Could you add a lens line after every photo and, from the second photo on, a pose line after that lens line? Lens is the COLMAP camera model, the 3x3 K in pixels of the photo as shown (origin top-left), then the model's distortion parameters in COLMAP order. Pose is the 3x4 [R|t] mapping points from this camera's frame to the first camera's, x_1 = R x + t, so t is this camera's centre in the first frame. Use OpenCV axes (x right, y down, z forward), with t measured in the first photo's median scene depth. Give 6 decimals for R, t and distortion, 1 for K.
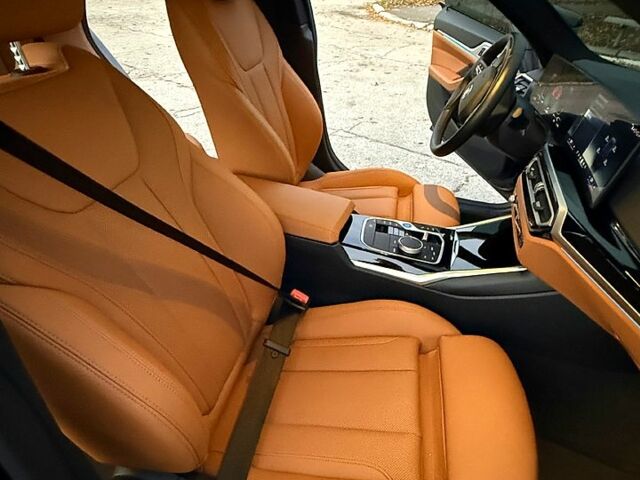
lens RADIAL K [[425.8, 0, 320.0], [0, 425.8, 240.0], [0, 0, 1]] dist [0.005910, -0.000145]
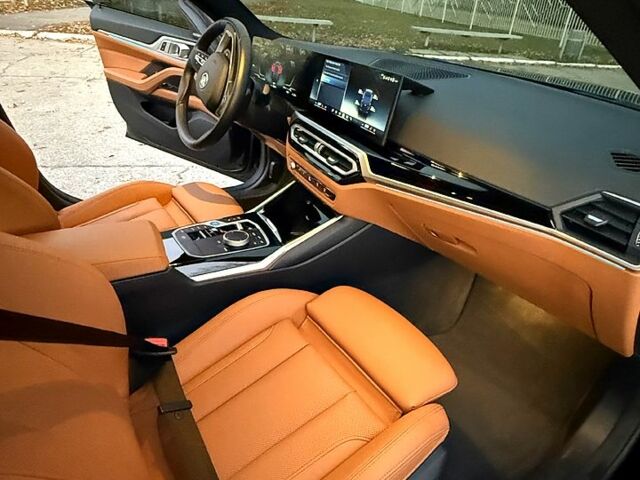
lens RADIAL K [[425.8, 0, 320.0], [0, 425.8, 240.0], [0, 0, 1]] dist [0.005910, -0.000145]
pose [[0.722014, -0.380969, 0.577545, -0.199304], [0.380911, 0.915729, 0.127854, -0.033838], [-0.577583, 0.127681, 0.806285, 0.094813]]
